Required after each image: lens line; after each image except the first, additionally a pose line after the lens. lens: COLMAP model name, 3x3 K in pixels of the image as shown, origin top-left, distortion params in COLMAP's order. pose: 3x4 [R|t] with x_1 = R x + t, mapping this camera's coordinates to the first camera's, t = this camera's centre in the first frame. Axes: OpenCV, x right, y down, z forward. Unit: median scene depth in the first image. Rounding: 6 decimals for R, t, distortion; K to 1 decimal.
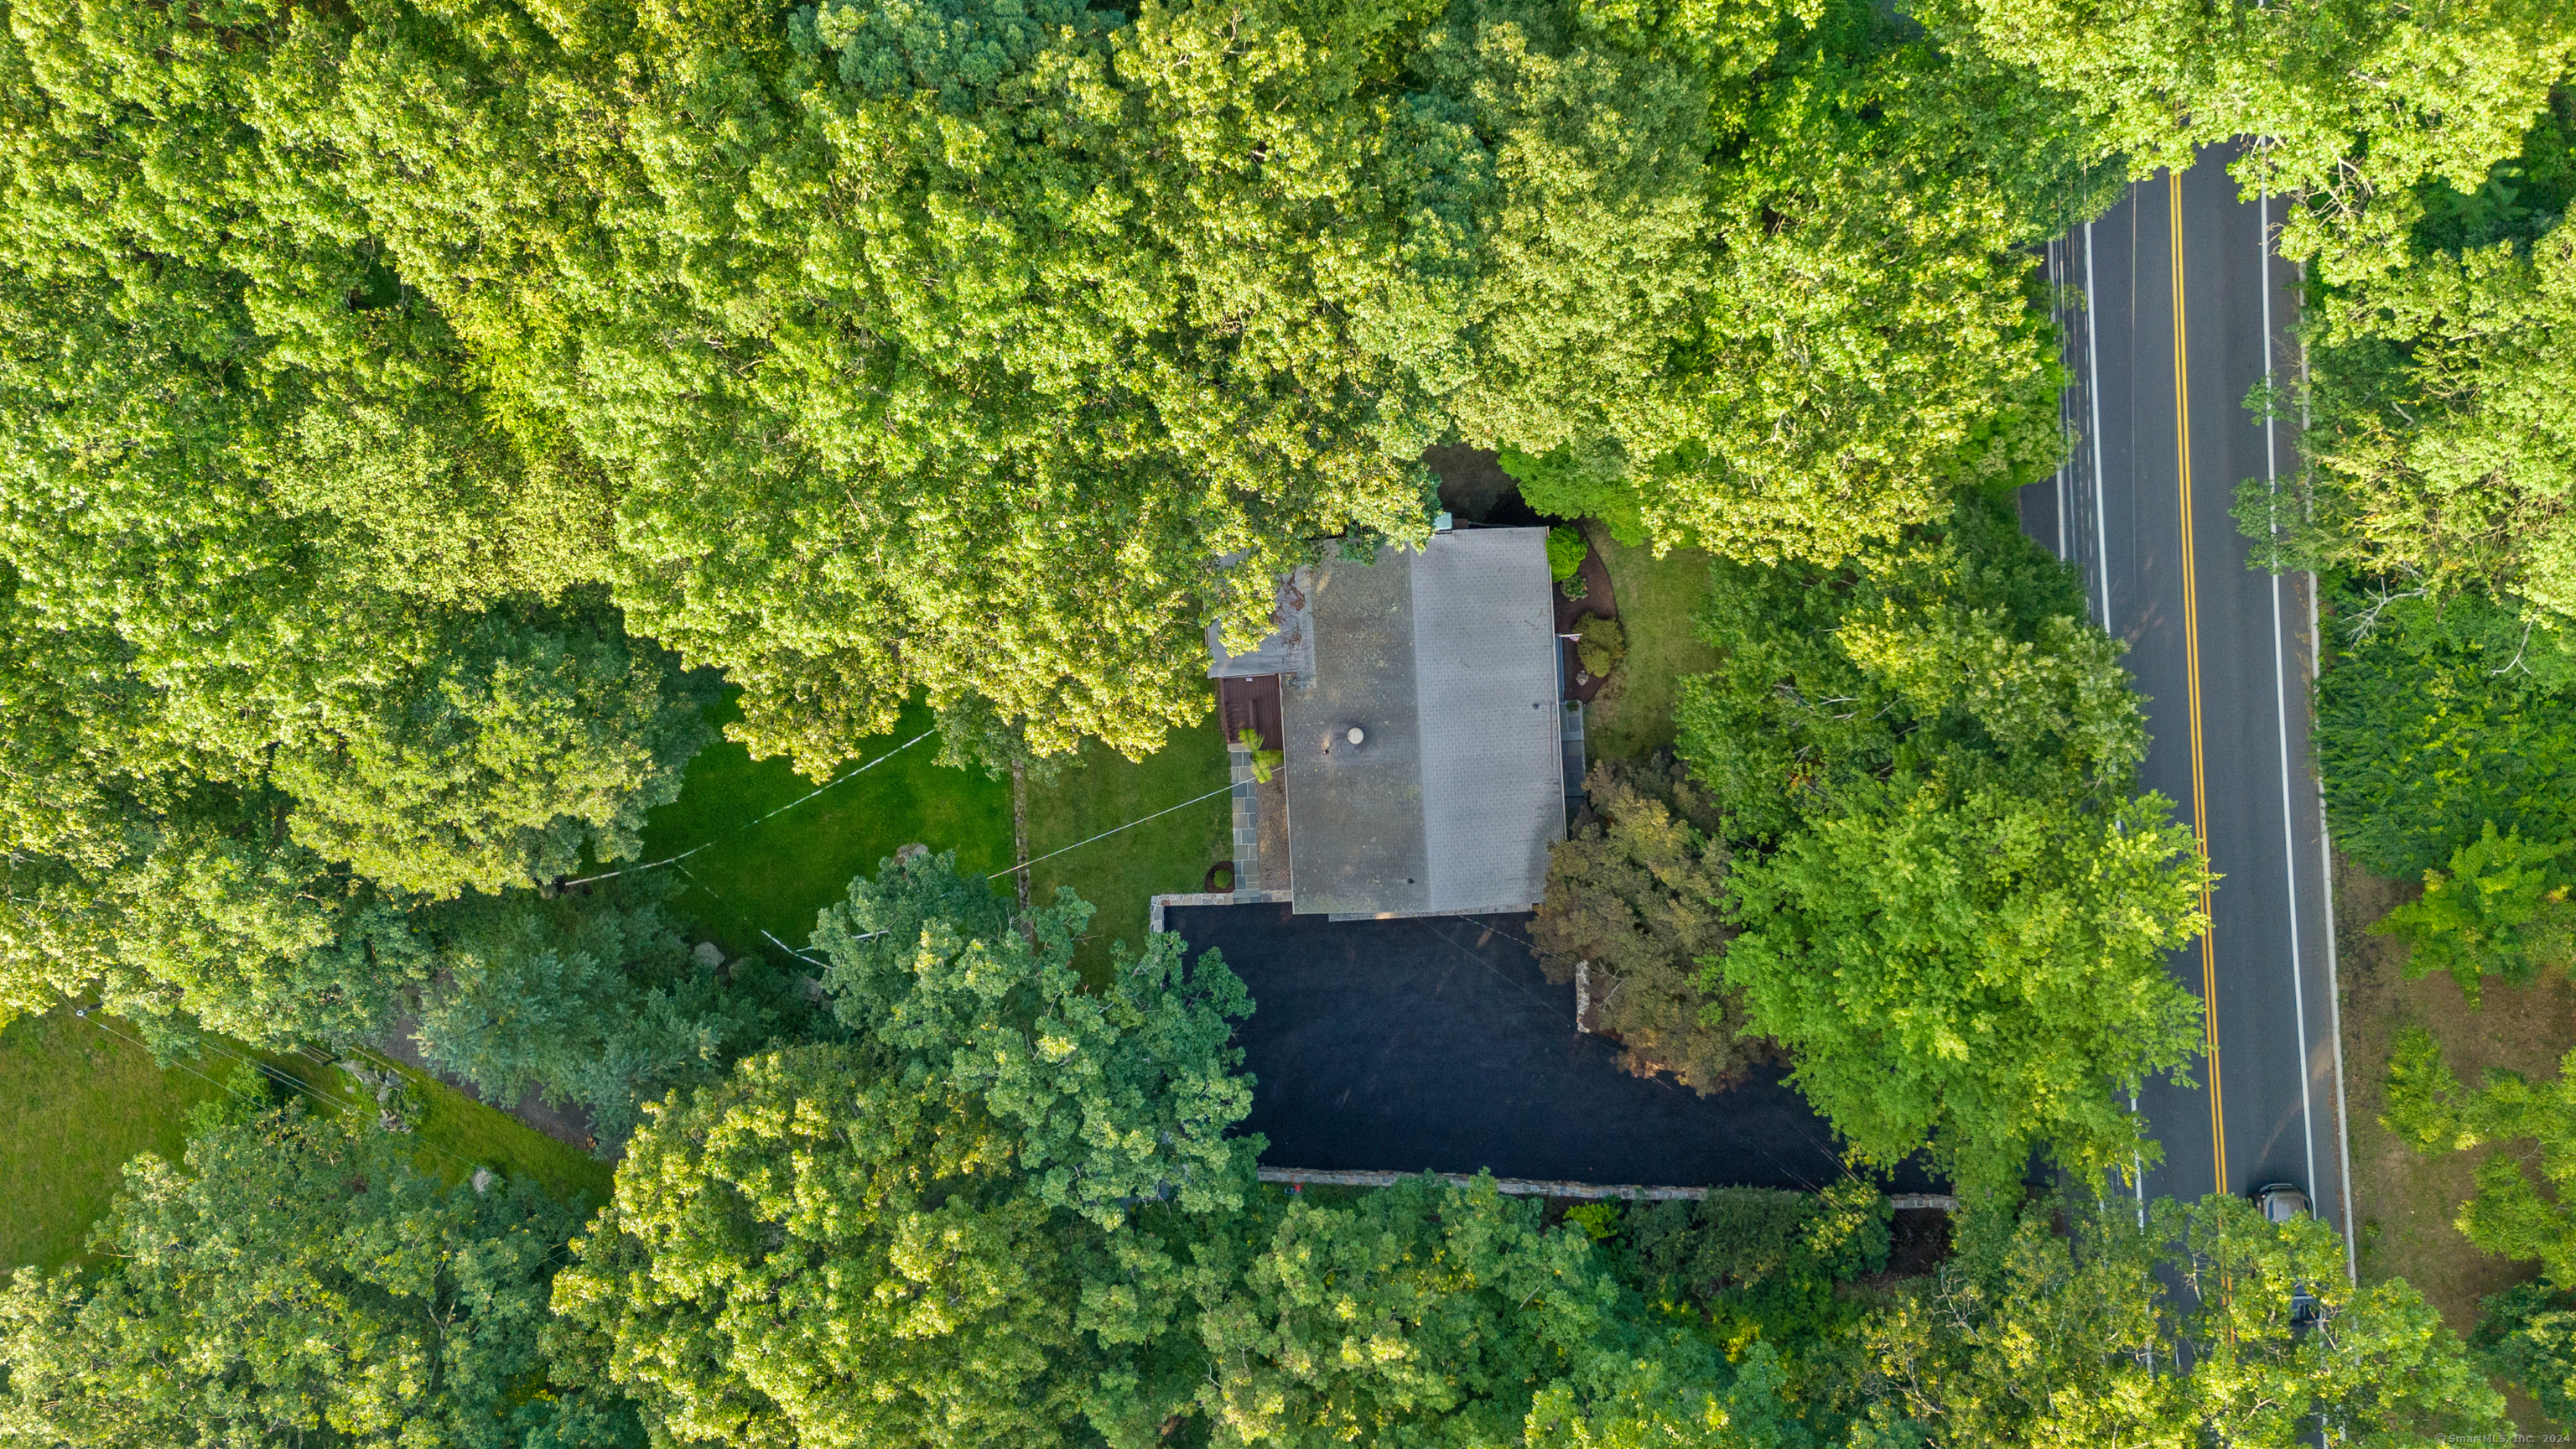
lens RADIAL K [[1987.5, 0, 1288.0], [0, 1987.5, 724.5], [0, 0, 1]] dist [0.000187, -0.000236]
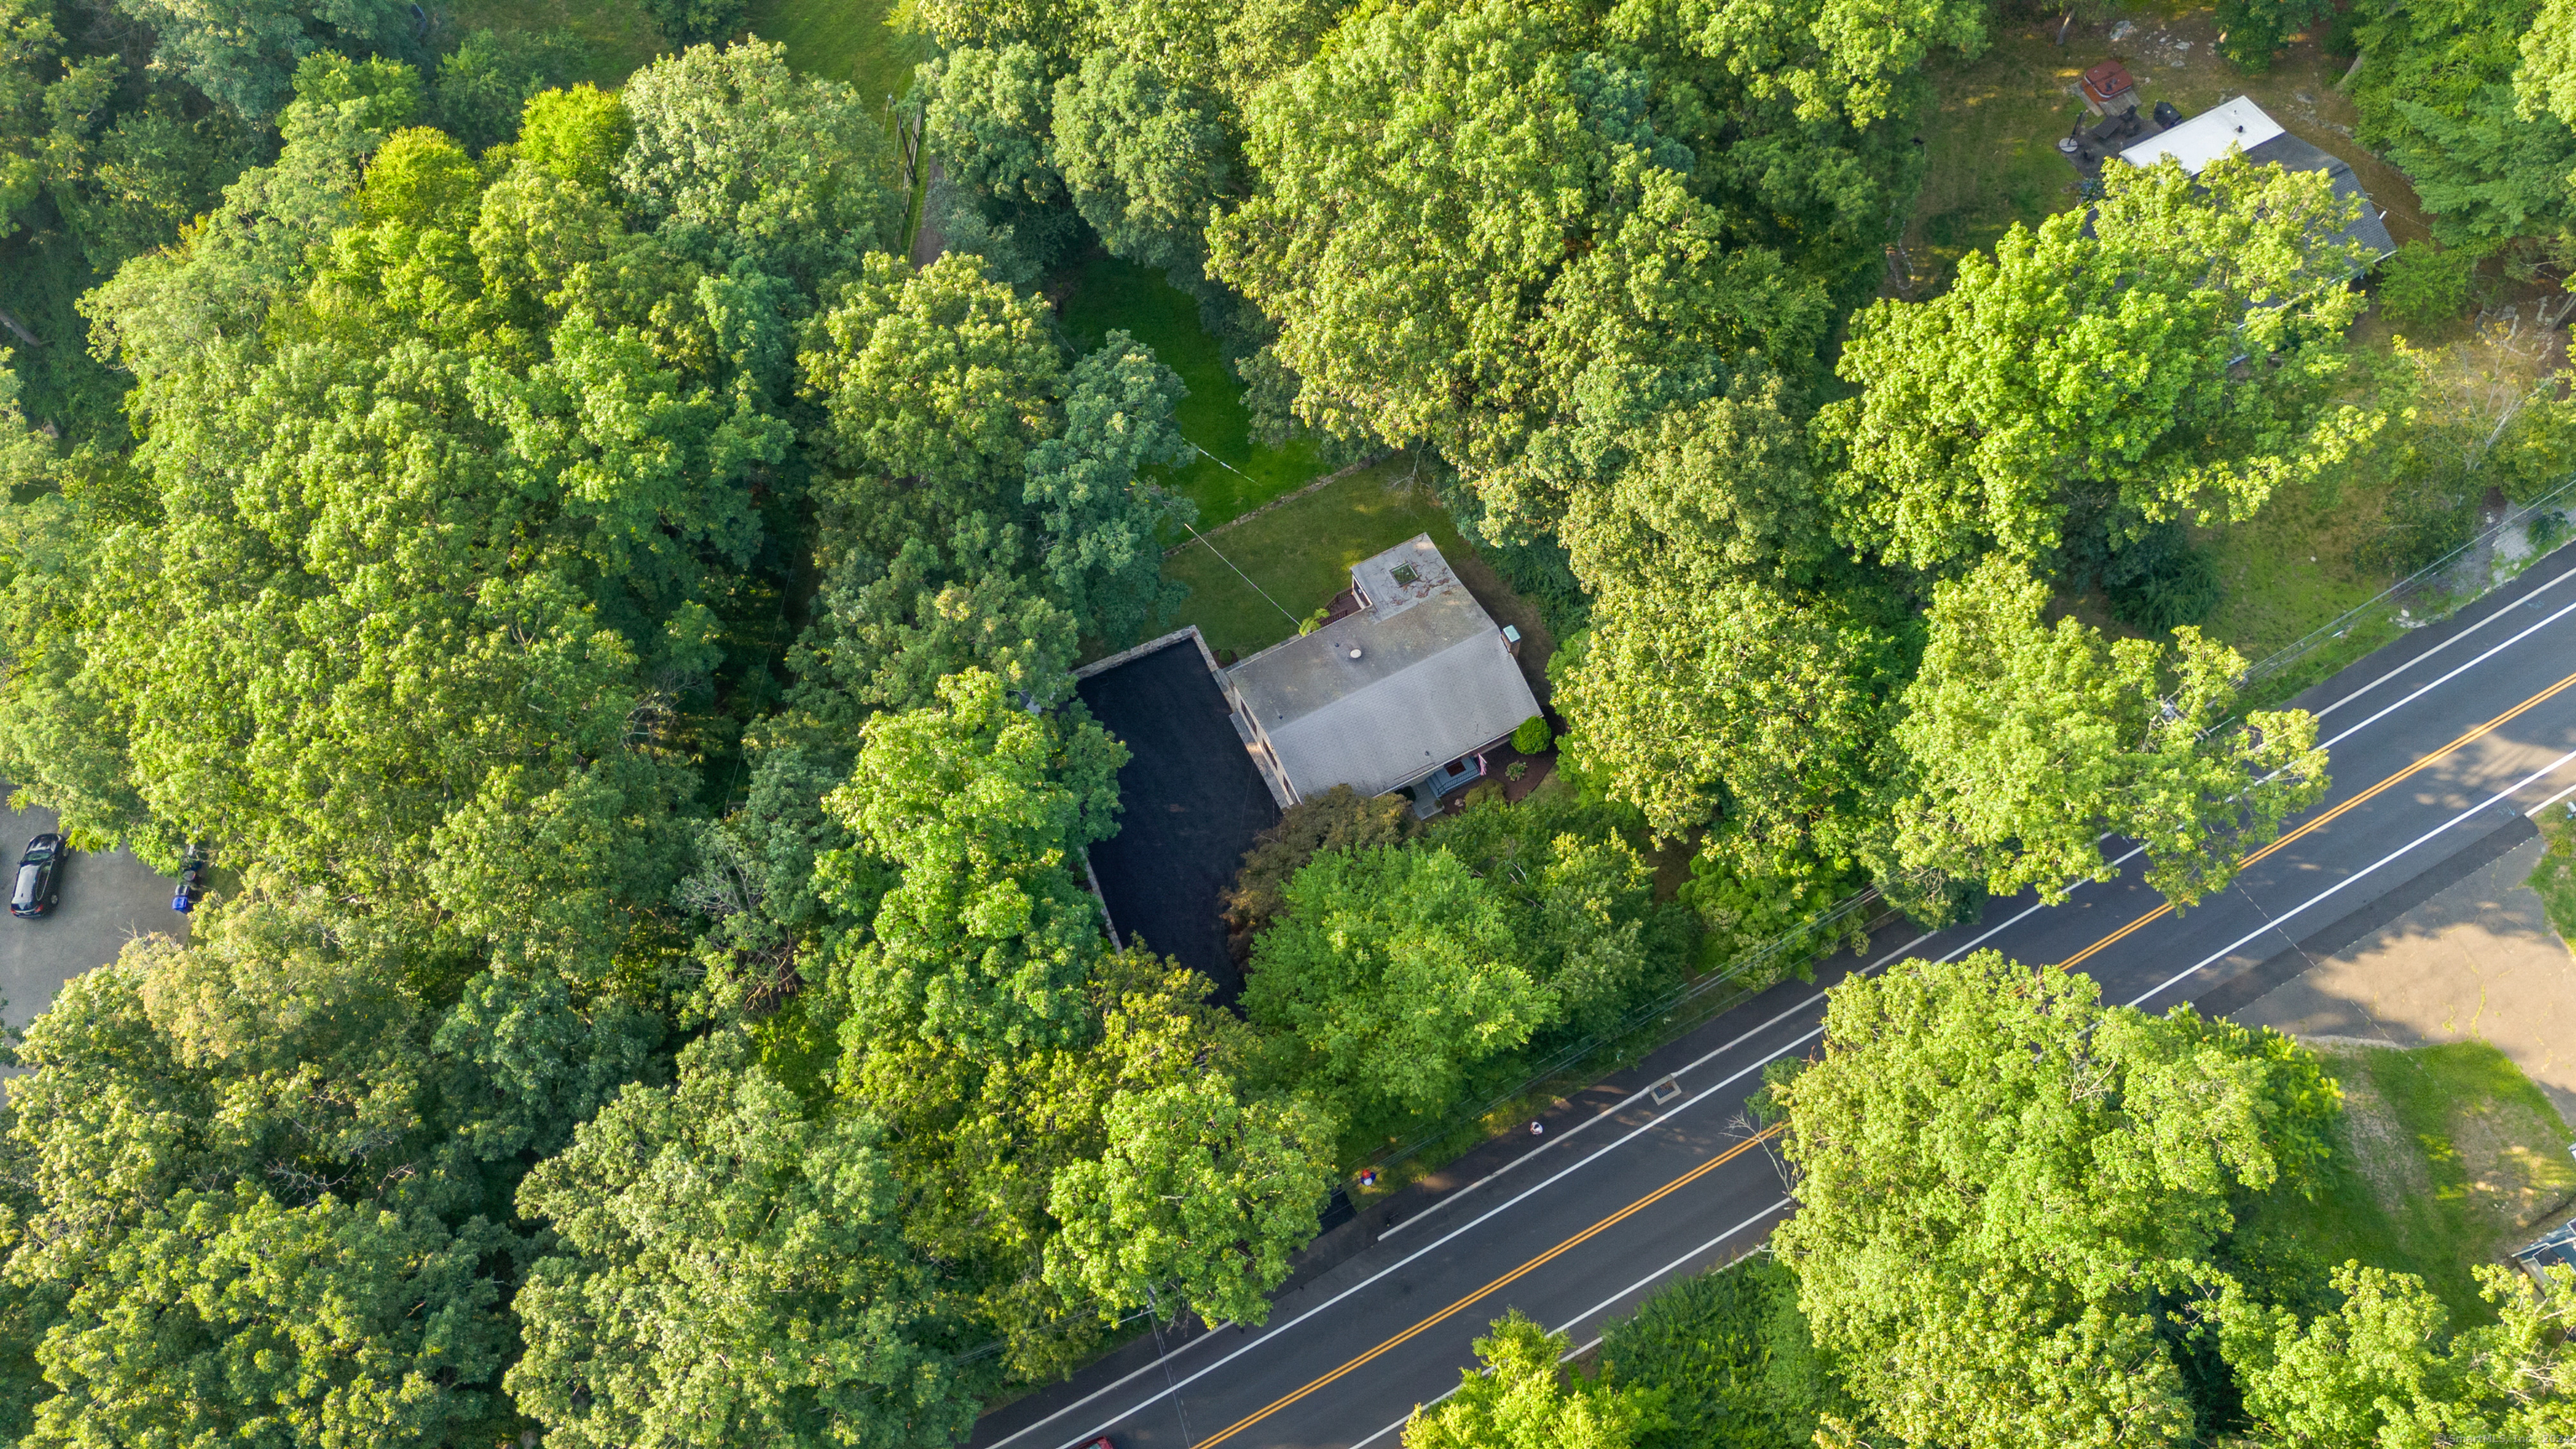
lens RADIAL K [[1987.5, 0, 1288.0], [0, 1987.5, 724.5], [0, 0, 1]] dist [0.000187, -0.000236]
pose [[0.412256, 0.830675, -0.374199, 0.768570], [-0.911065, 0.374751, -0.171823, 0.410065], [-0.002497, 0.411754, 0.911292, -0.407298]]
